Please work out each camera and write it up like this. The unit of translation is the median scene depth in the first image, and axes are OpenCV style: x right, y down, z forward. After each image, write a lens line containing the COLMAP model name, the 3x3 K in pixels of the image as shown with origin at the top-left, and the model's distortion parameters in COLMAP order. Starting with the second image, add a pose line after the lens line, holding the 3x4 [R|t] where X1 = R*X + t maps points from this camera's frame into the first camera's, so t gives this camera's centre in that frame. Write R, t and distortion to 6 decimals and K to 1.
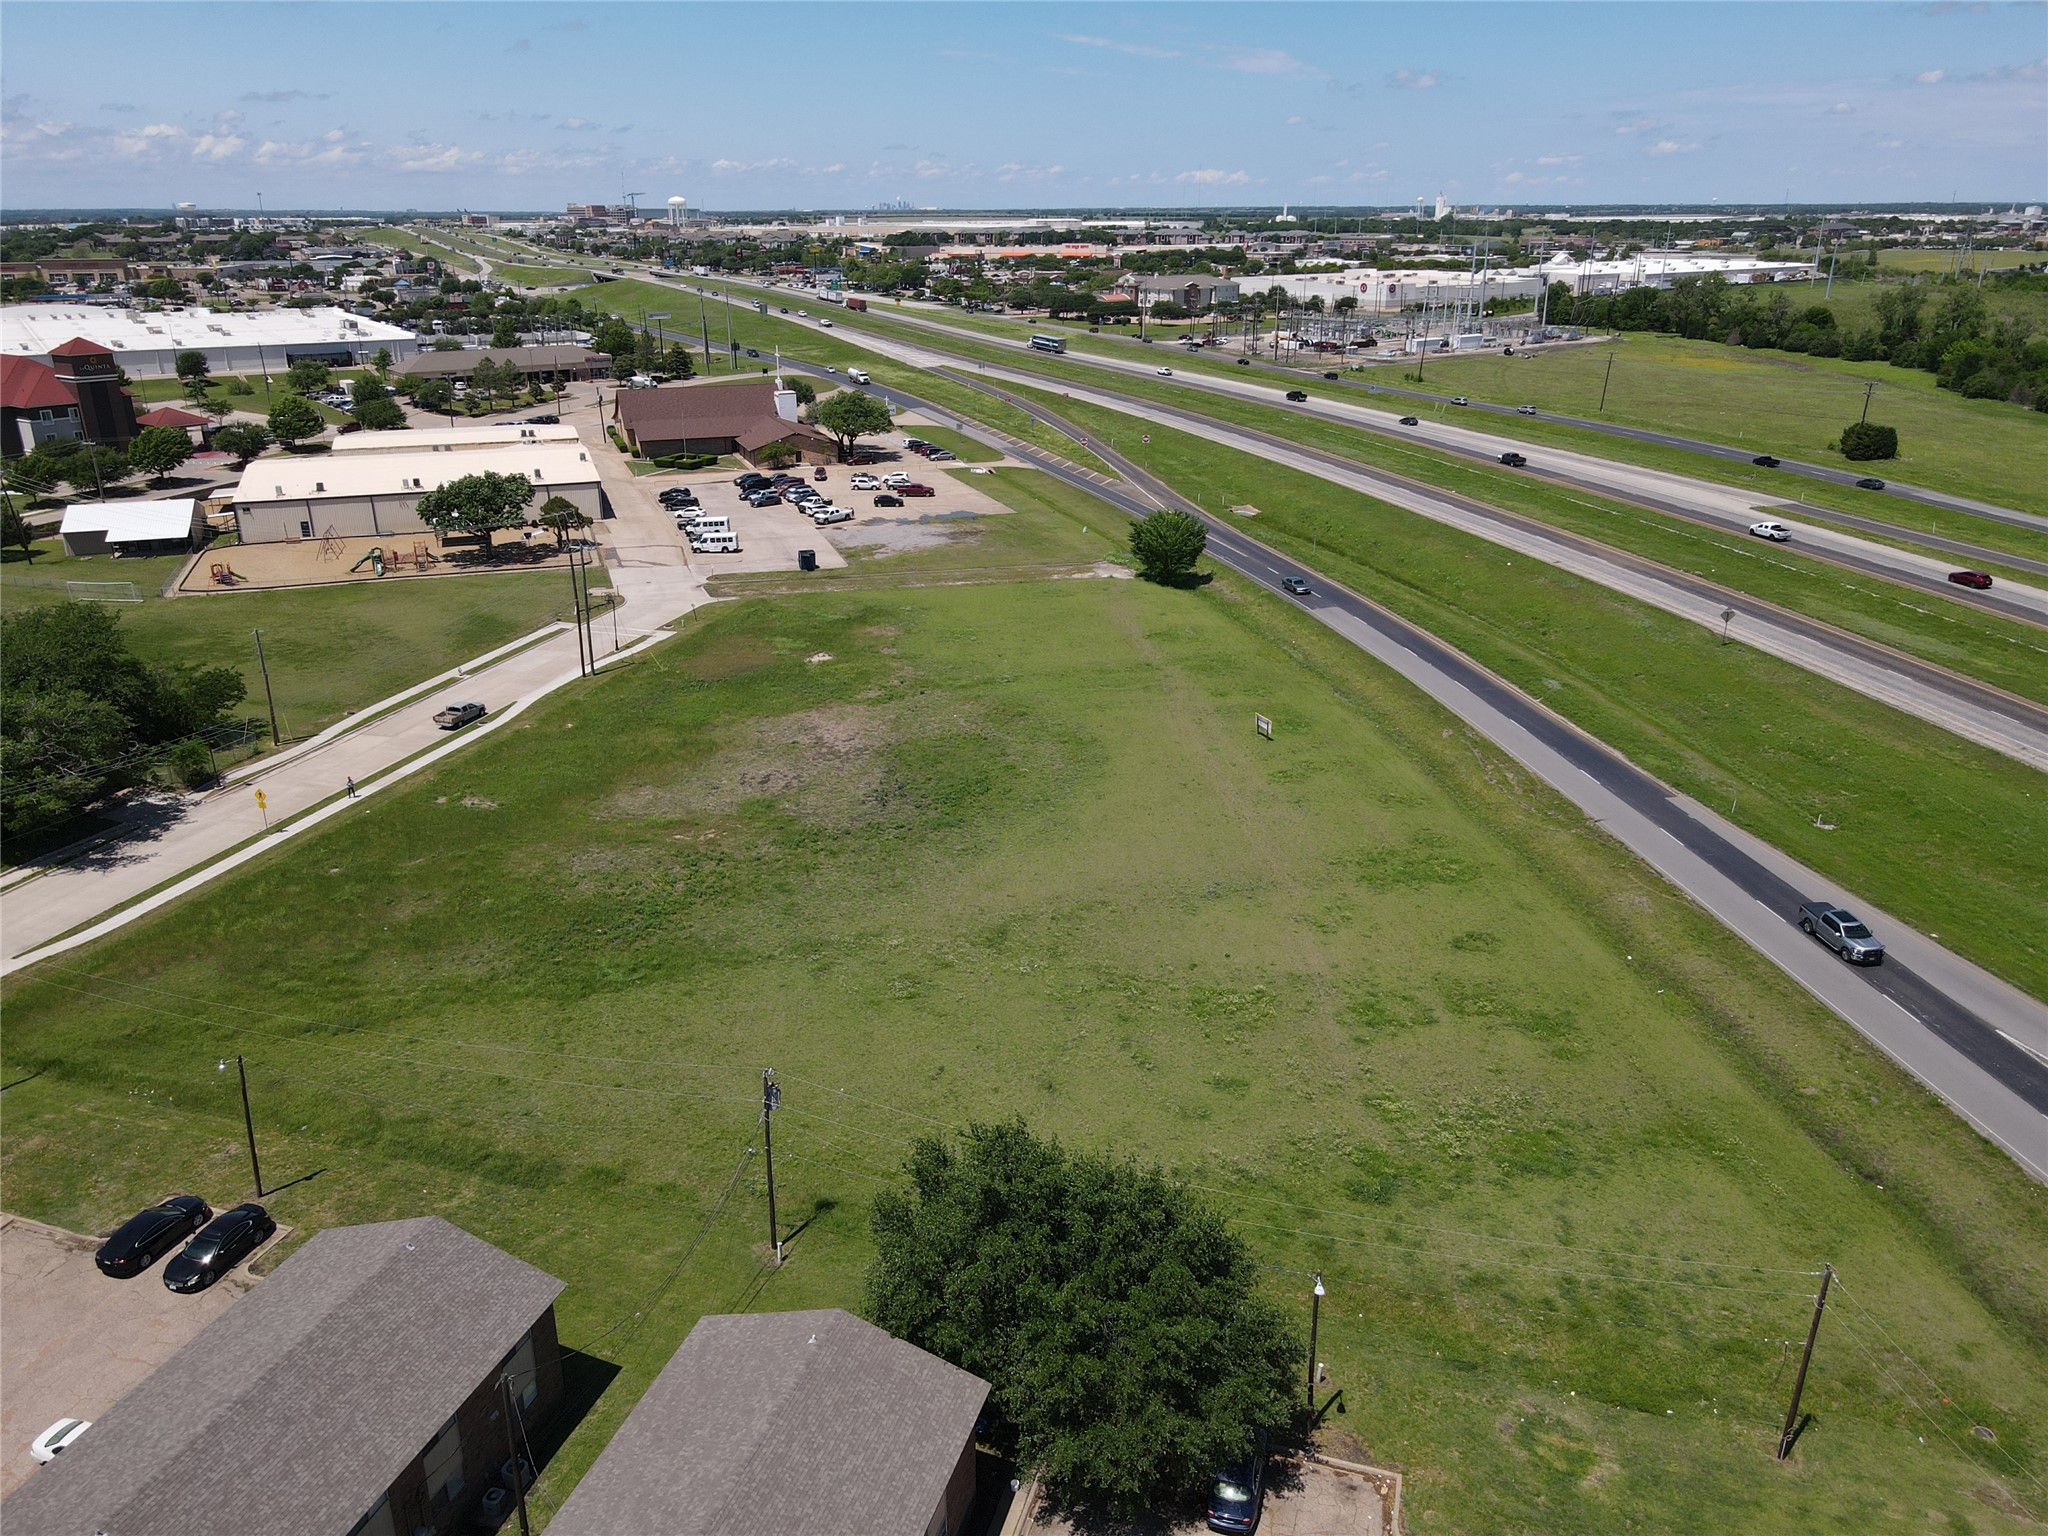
lens RADIAL K [[1513.6, 0, 1021.6], [0, 1513.6, 730.2], [0, 0, 1]] dist [-0.006224, 0.051867]
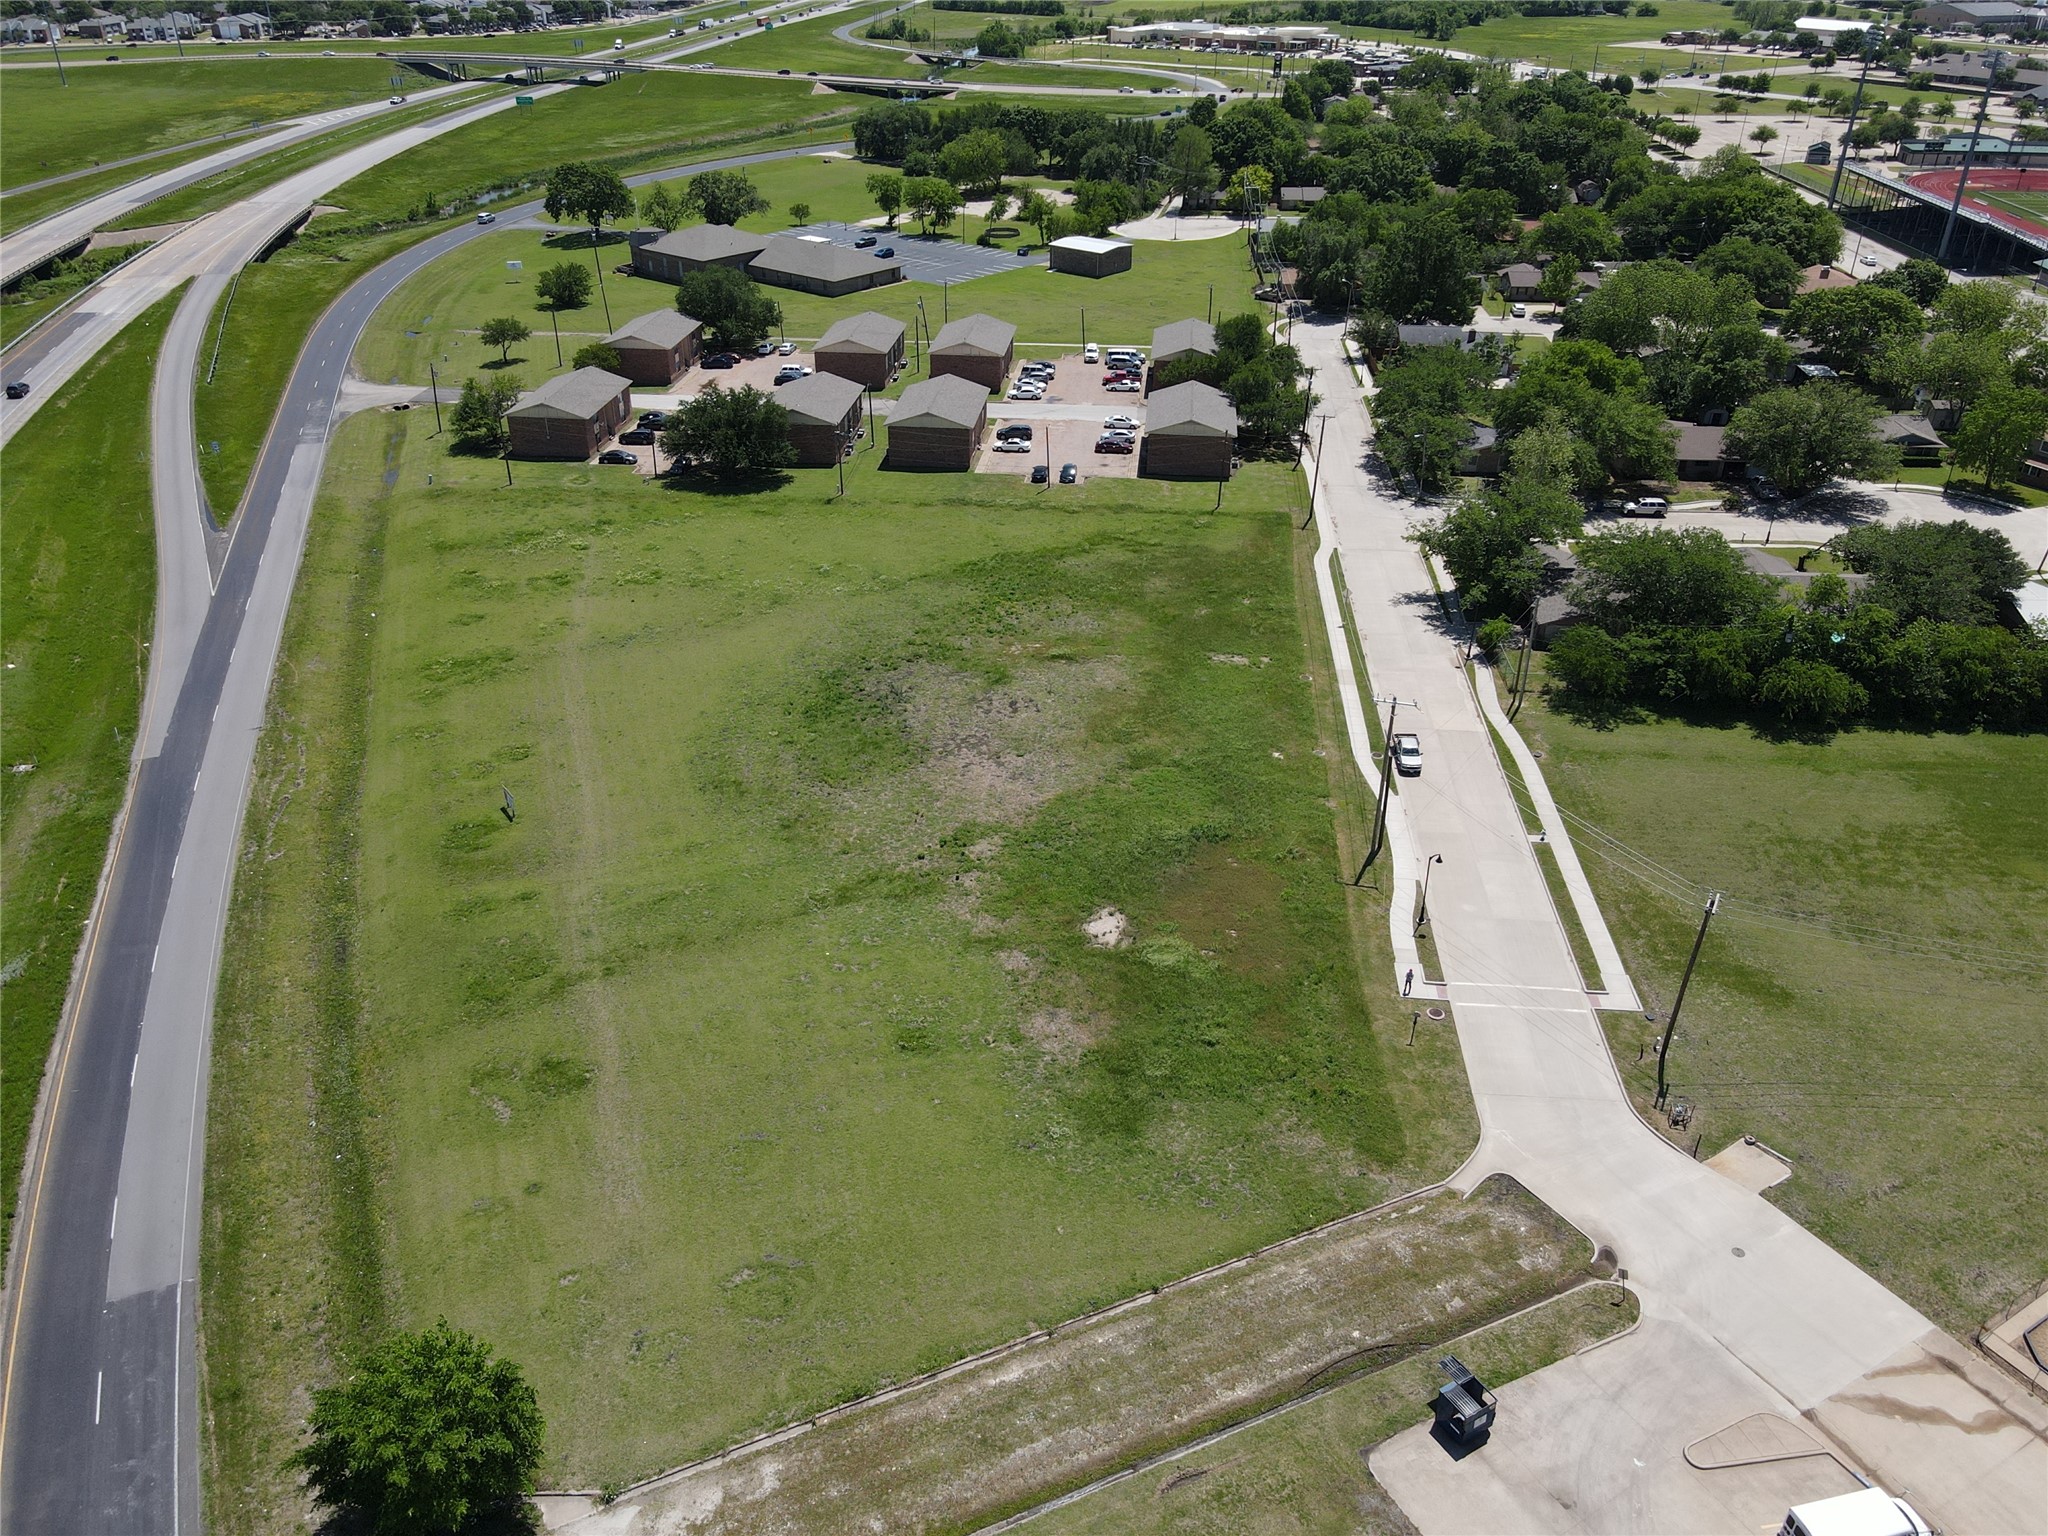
lens RADIAL K [[1488.3, 0, 1022.9], [0, 1488.3, 789.8], [0, 0, 1]] dist [-0.002845, 0.034944]
pose [[-0.980708, 0.103269, -0.165971, 0.008434], [-0.060732, 0.646078, 0.760852, -0.759921], [0.185803, 0.756253, -0.627342, 1.761133]]
